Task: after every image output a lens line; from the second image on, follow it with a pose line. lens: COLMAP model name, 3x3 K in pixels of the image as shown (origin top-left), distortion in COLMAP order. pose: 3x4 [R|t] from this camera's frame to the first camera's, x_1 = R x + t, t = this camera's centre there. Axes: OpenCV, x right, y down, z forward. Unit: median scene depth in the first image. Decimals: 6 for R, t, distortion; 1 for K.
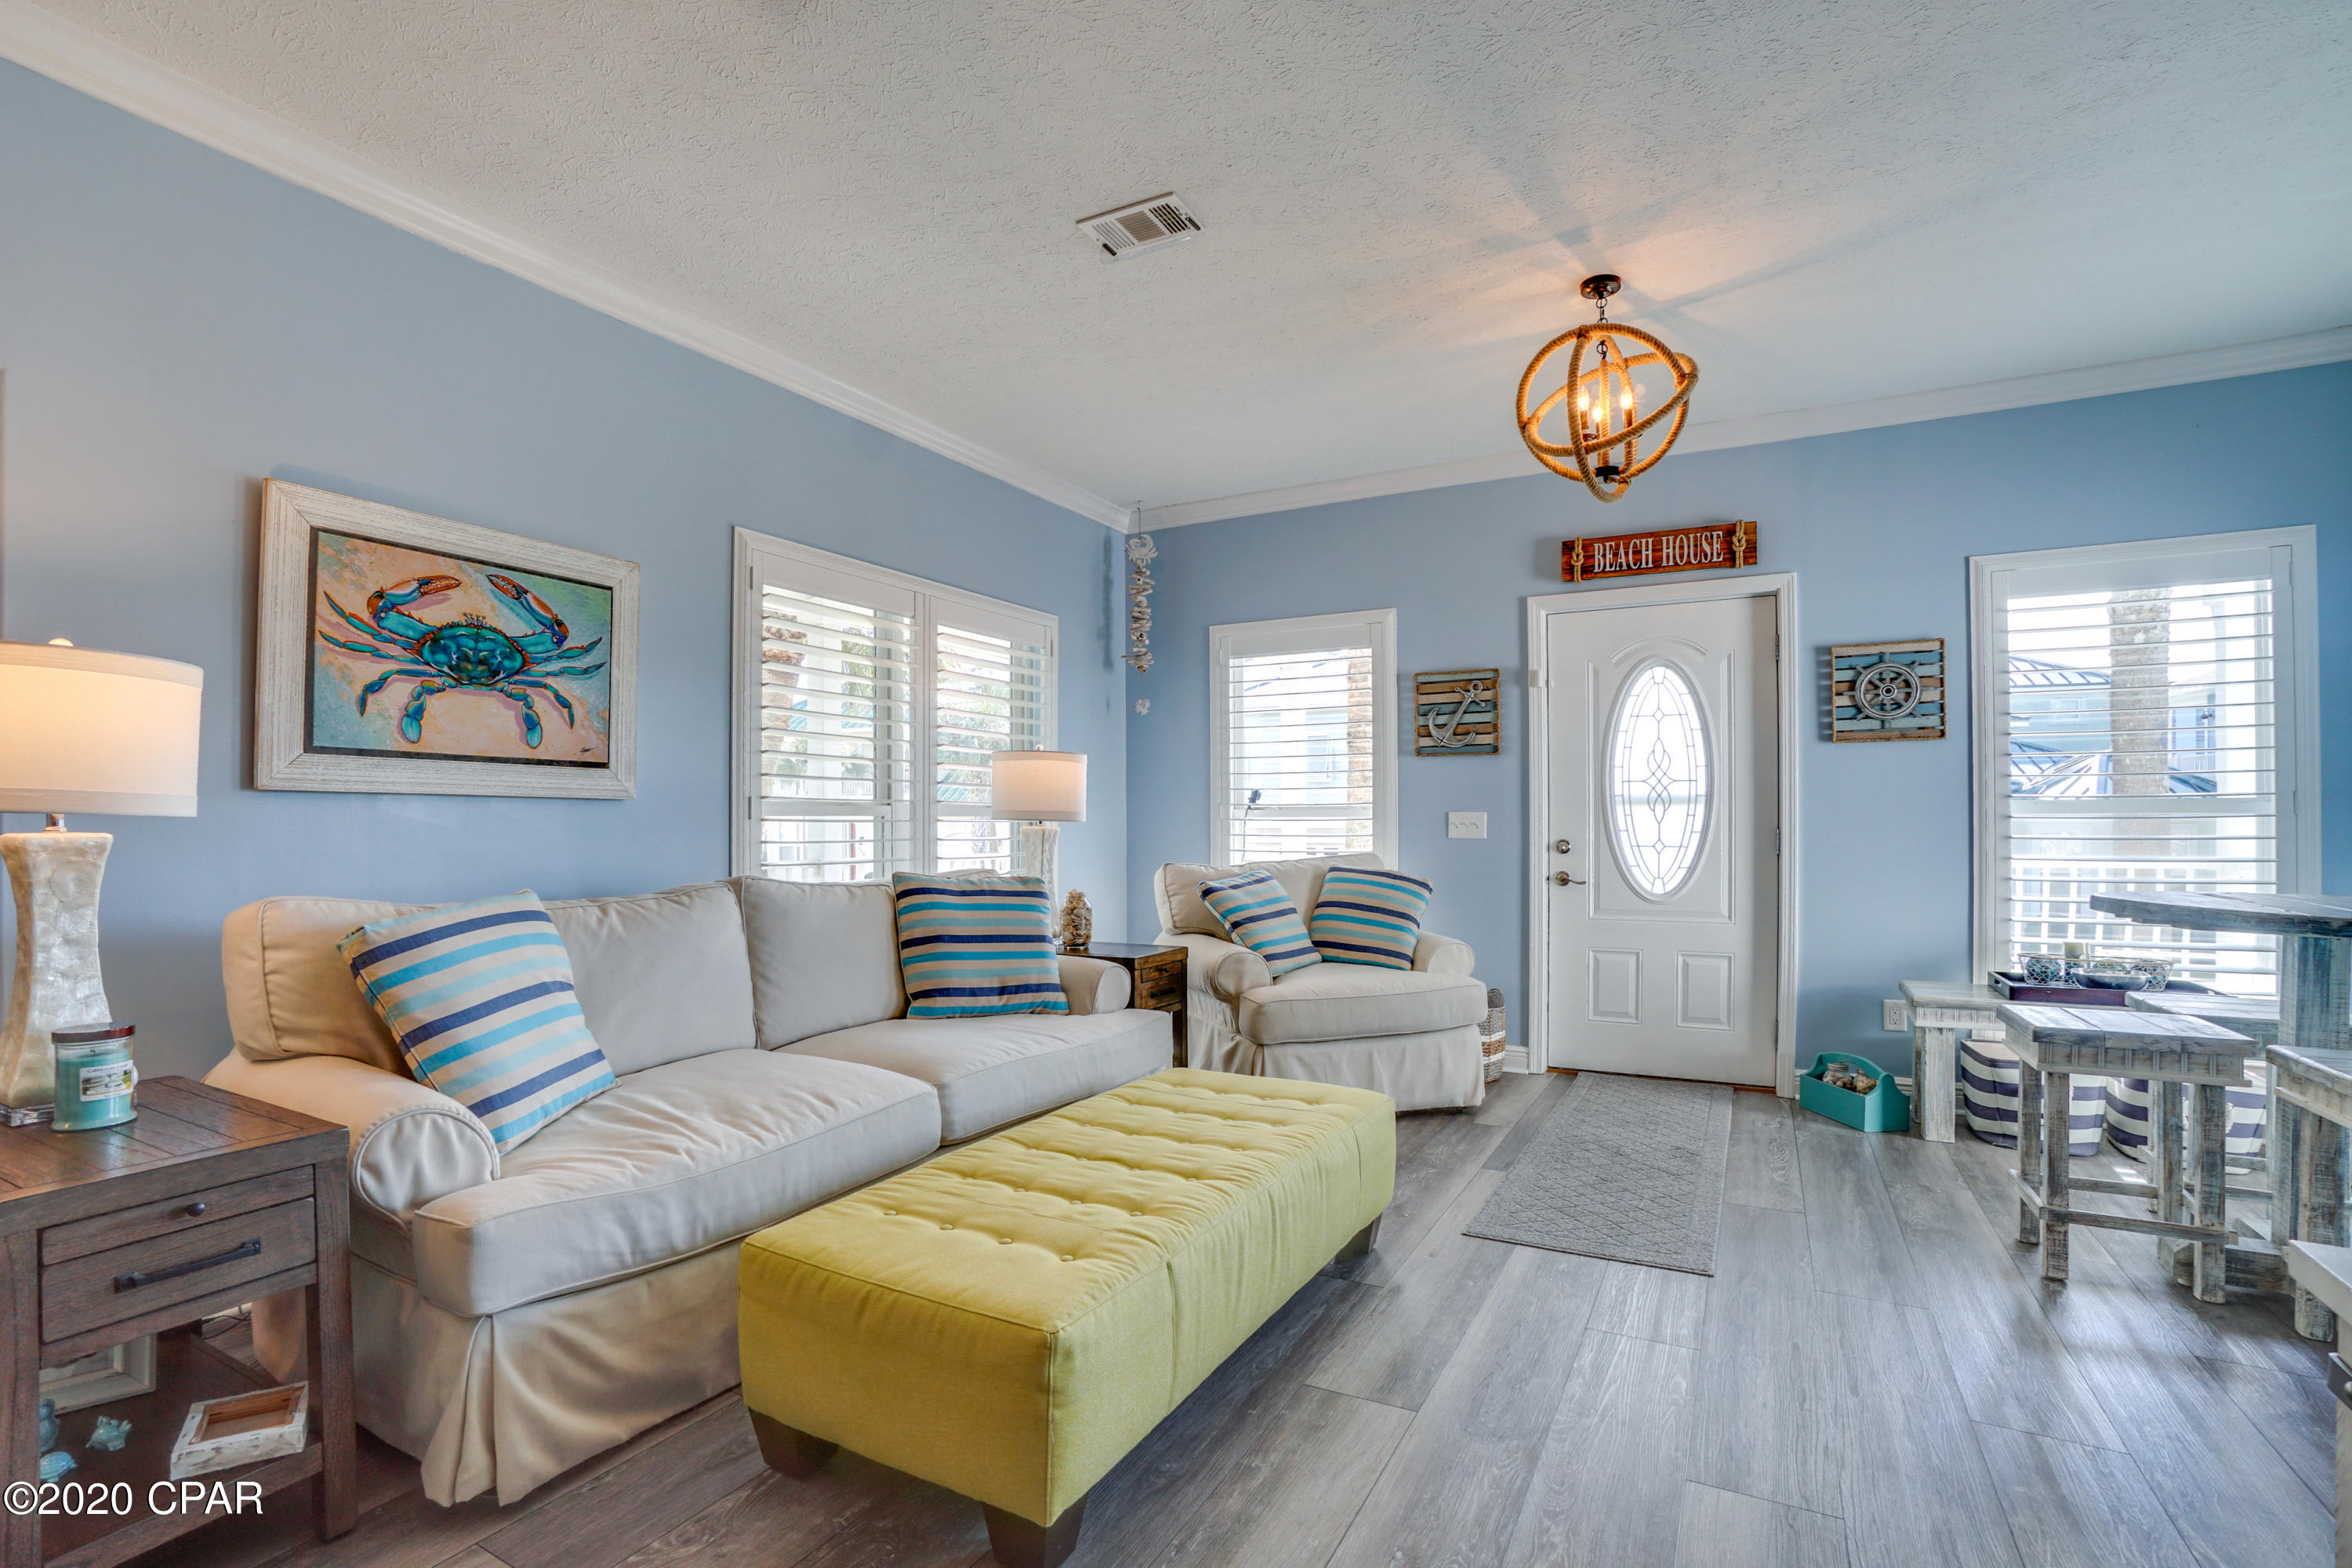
lens RADIAL K [[1061.1, 0, 1117.0], [0, 1061.1, 827.2], [0, 0, 1]] dist [-0.074169, 0.023924]
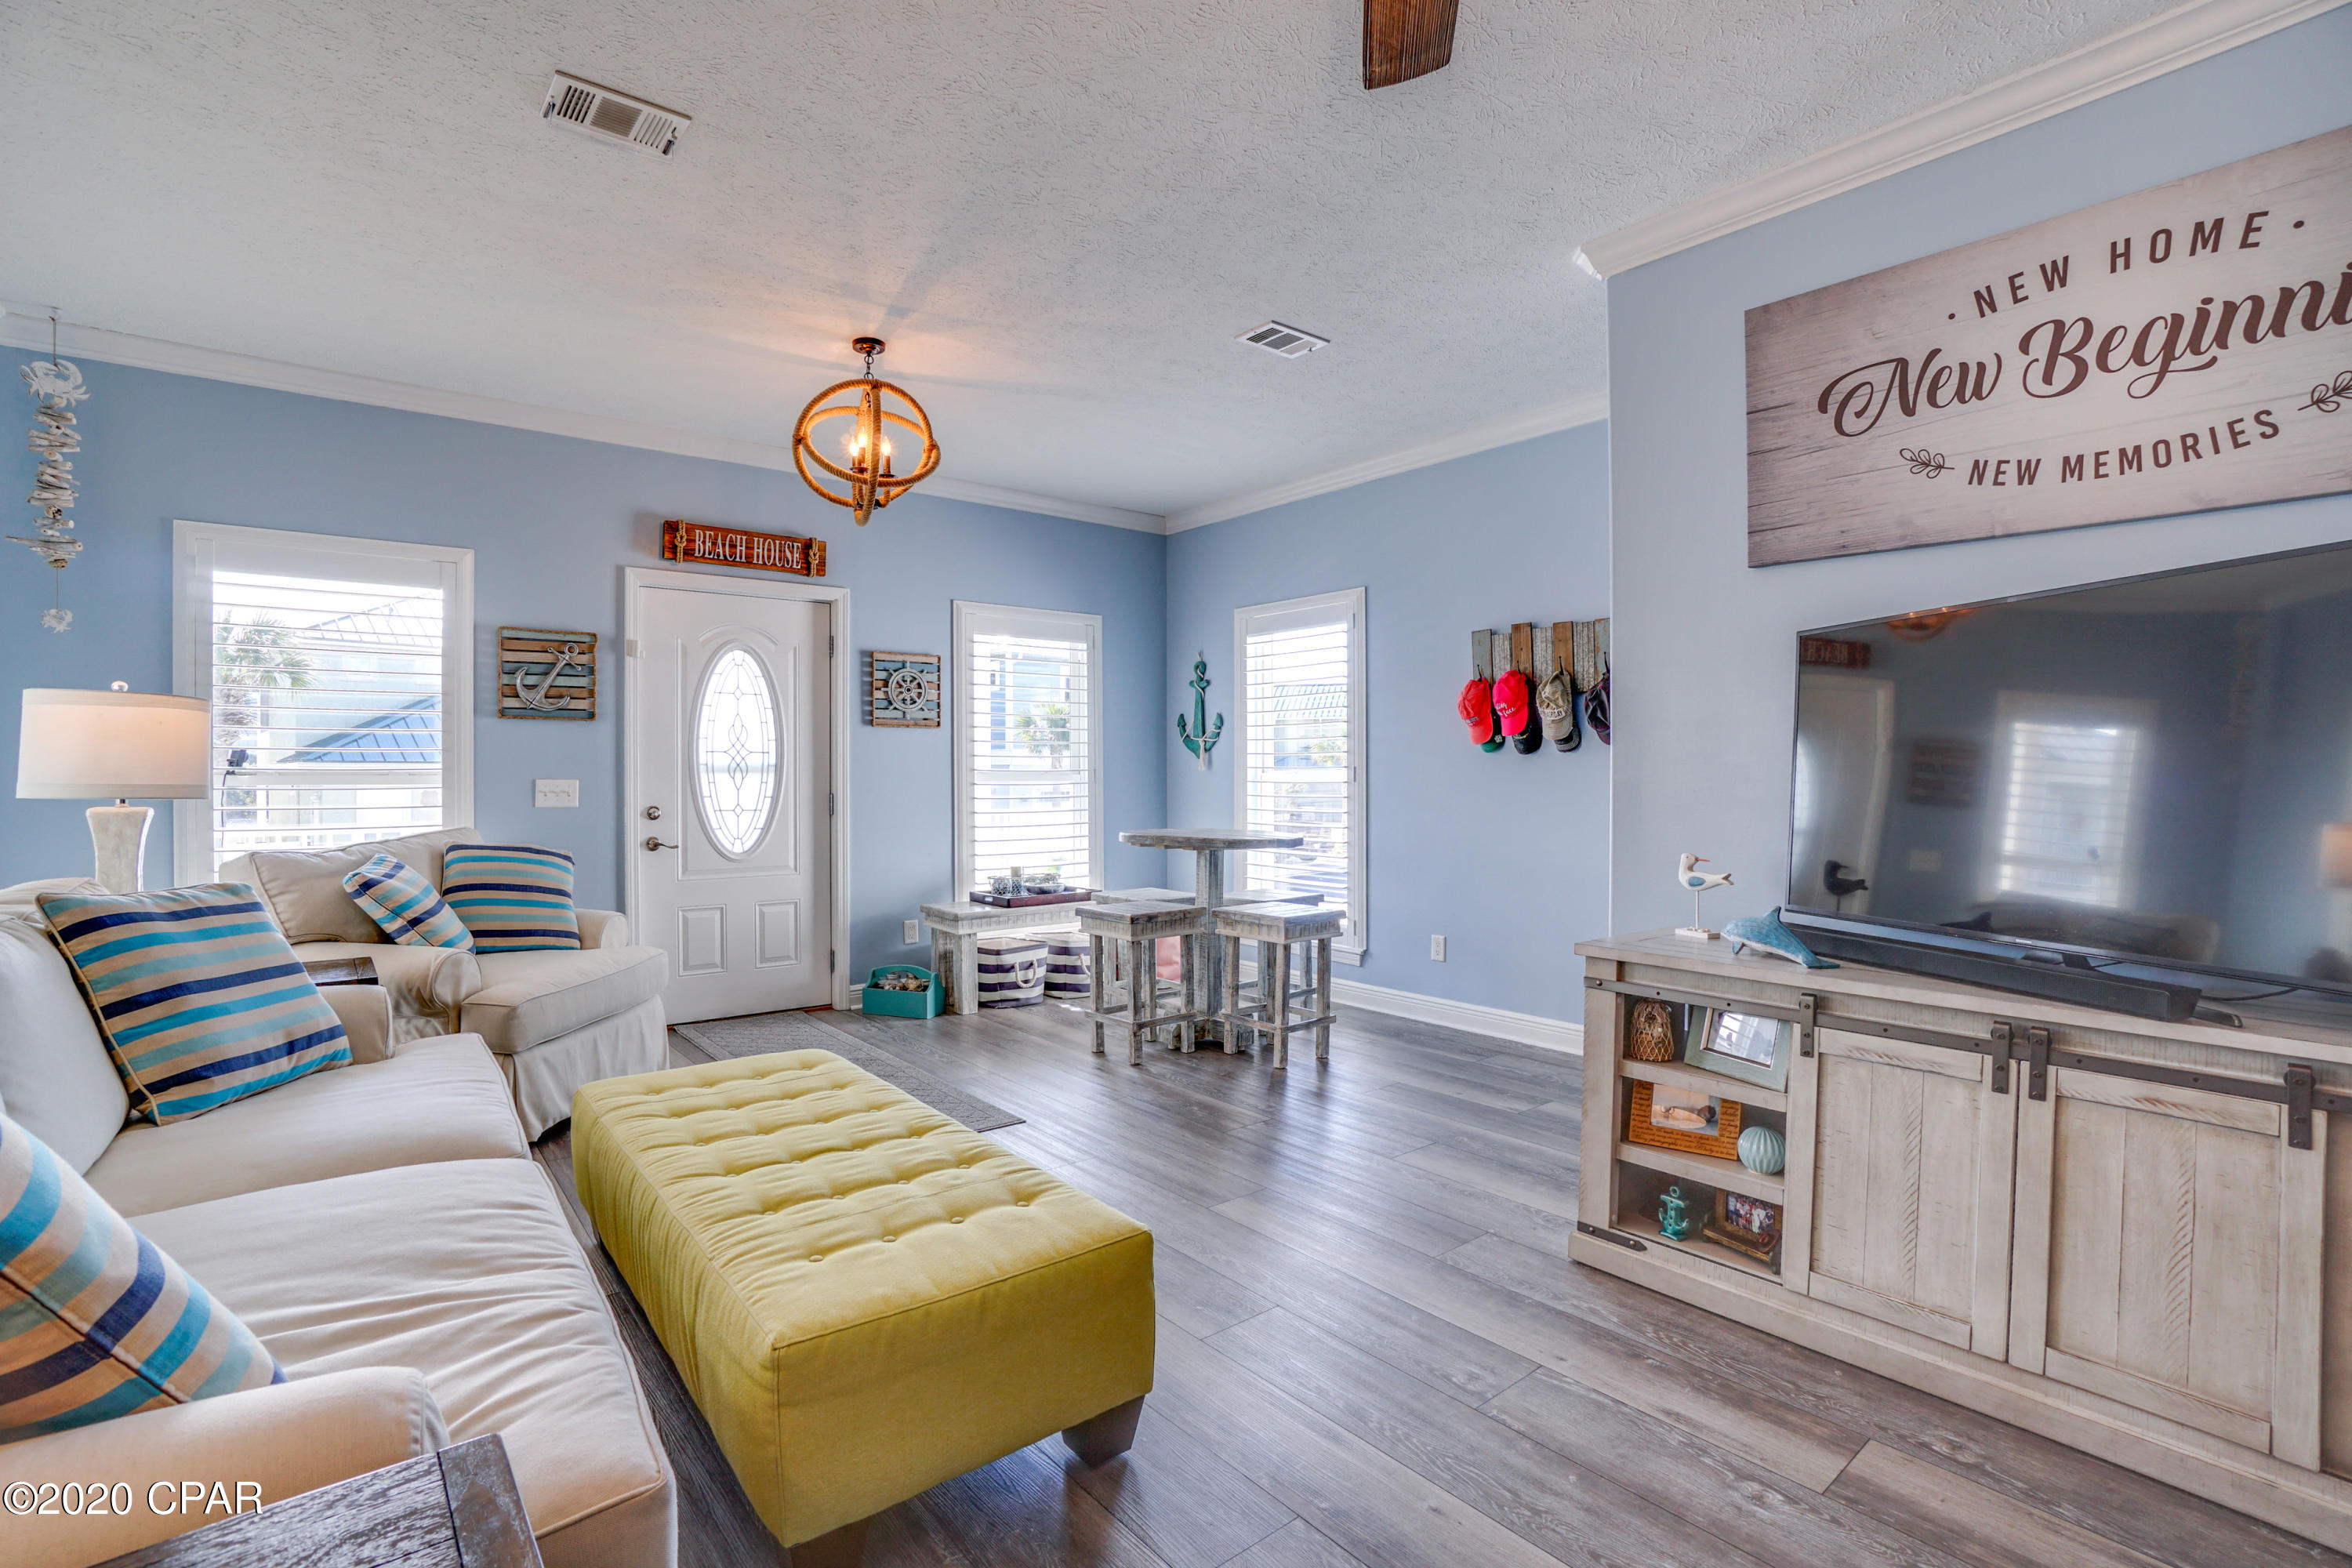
lens RADIAL K [[1087.9, 0, 1123.0], [0, 1087.9, 781.0], [0, 0, 1]] dist [-0.076324, 0.026378]
pose [[0.384599, -0.004370, 0.923073, -0.585171], [0.004117, 0.999987, 0.003018, -0.022435], [-0.923074, 0.002640, 0.384612, 0.255926]]
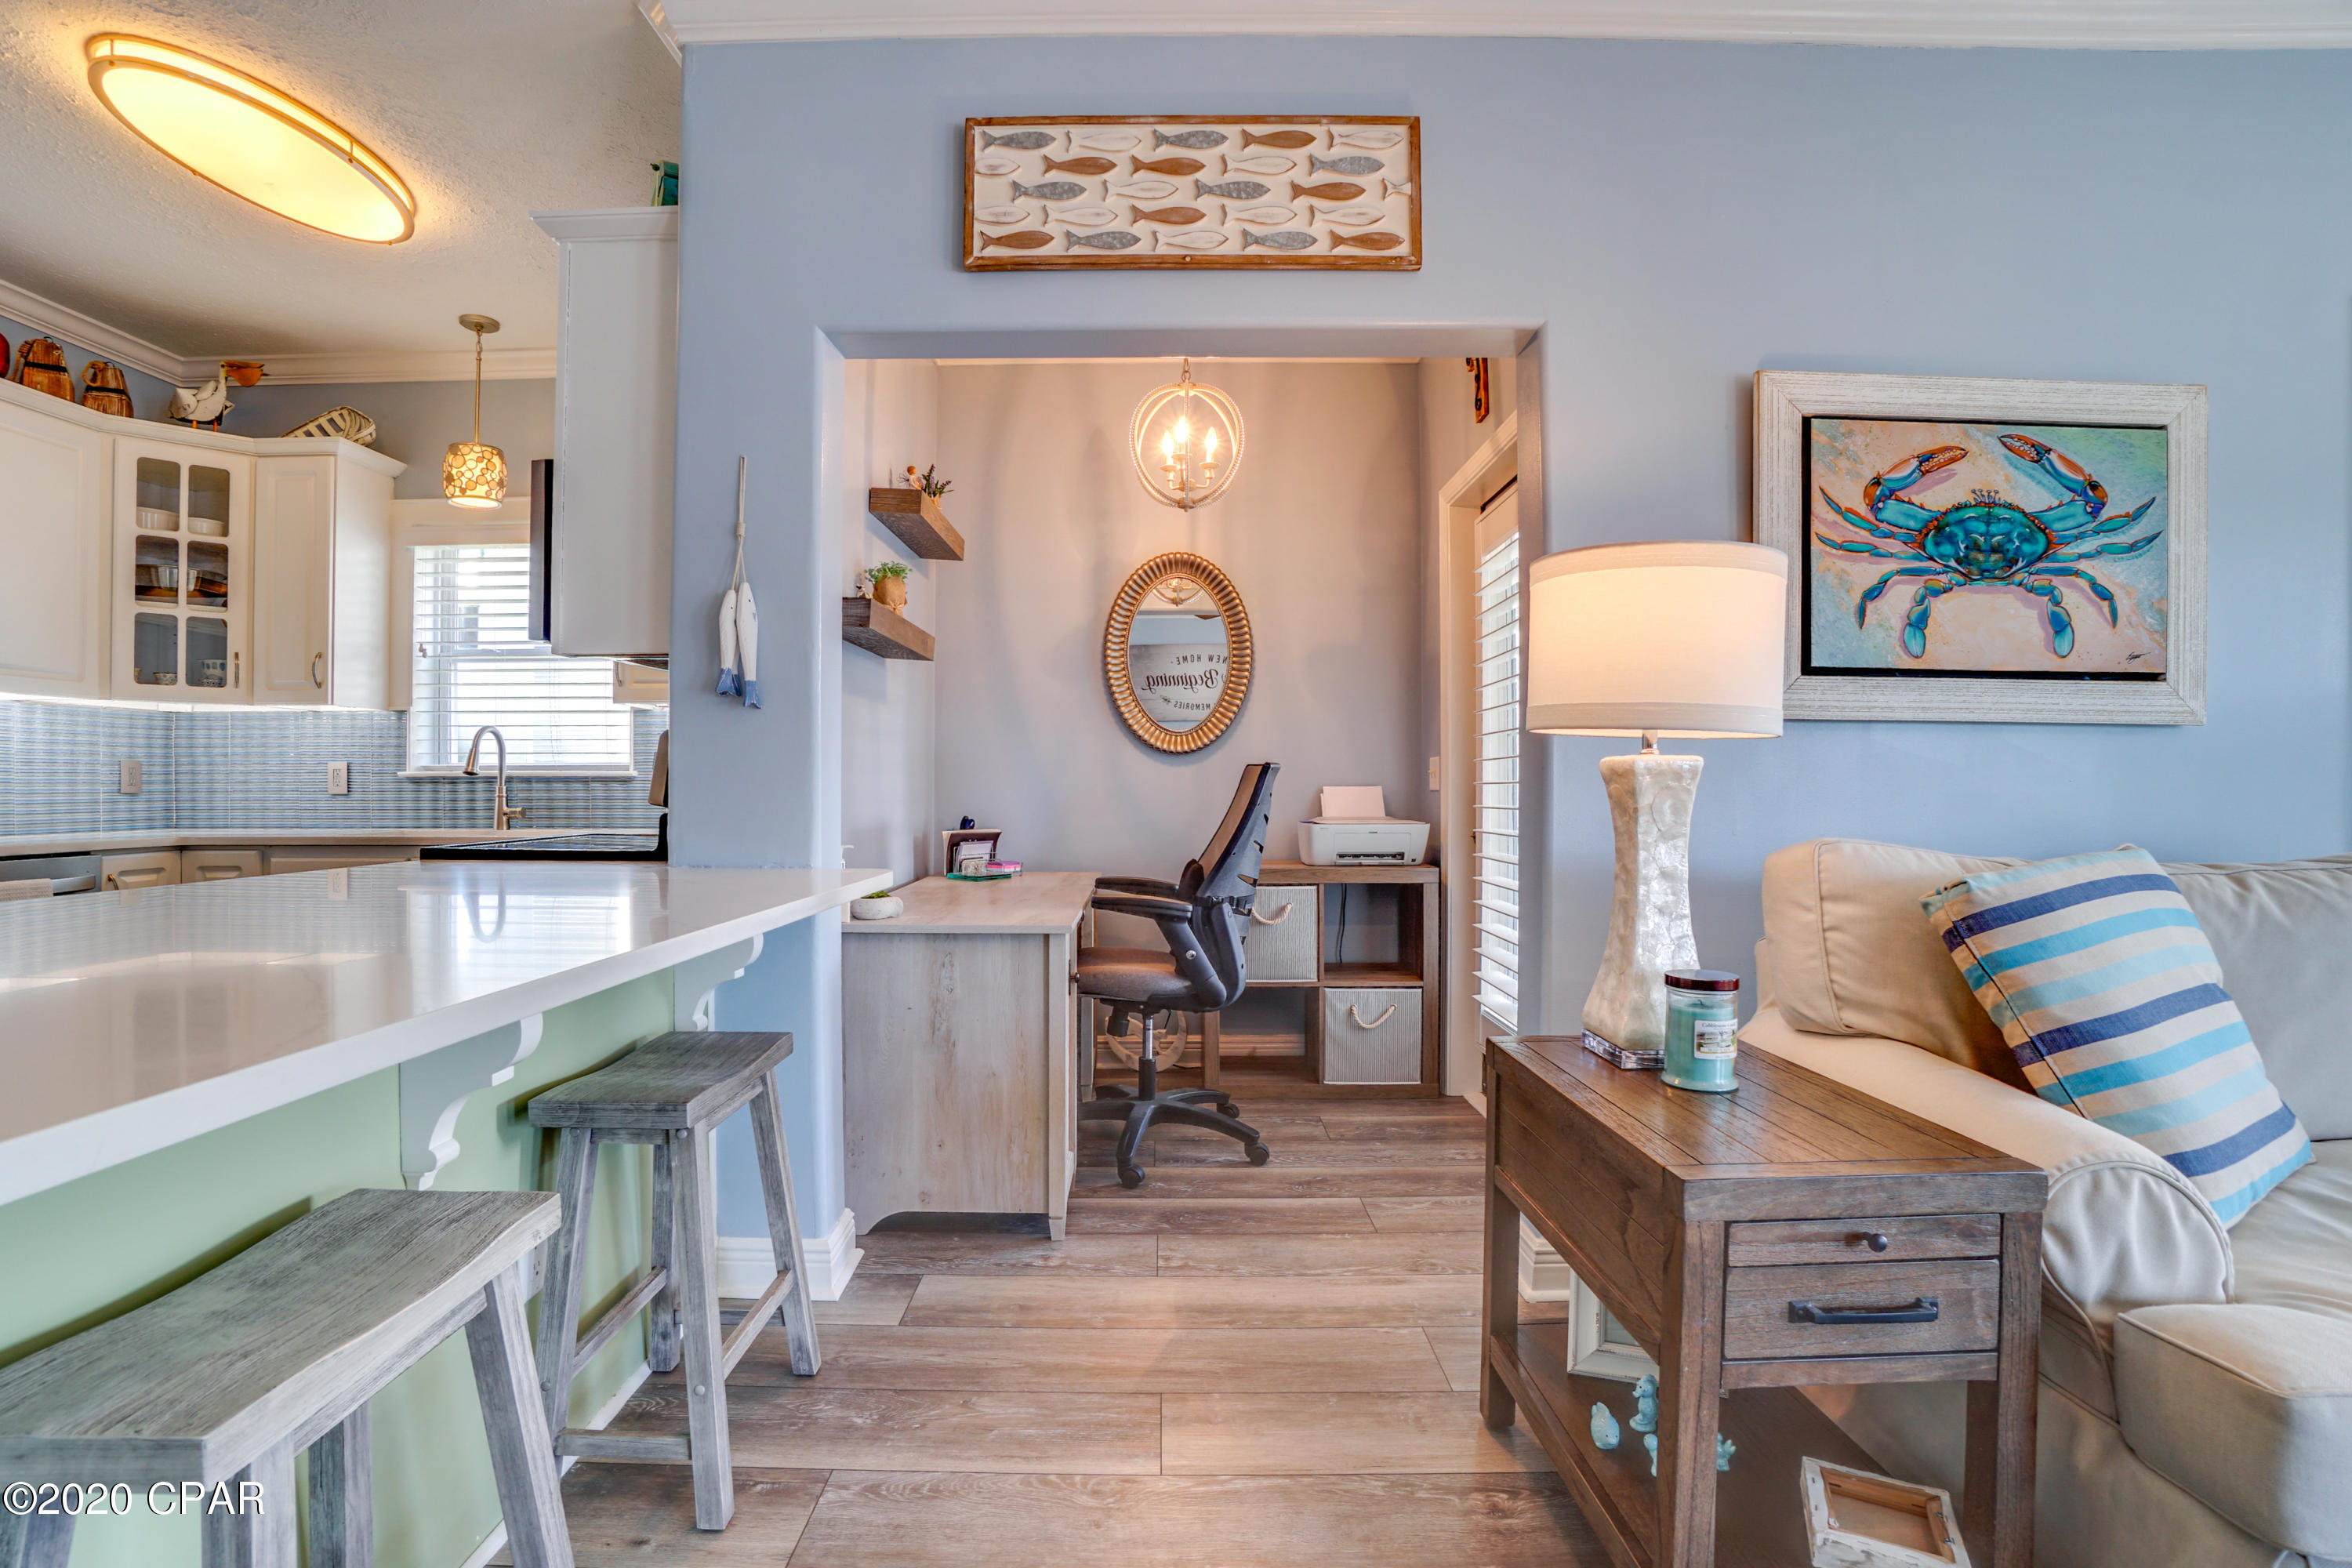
lens RADIAL K [[1059.6, 0, 1171.0], [0, 1059.6, 776.2], [0, 0, 1]] dist [-0.070132, 0.022919]
pose [[0.506698, -0.002835, -0.862119, -0.239668], [-0.007288, 0.999945, -0.007572, 0.018483], [0.862093, 0.010120, 0.506649, 0.071292]]
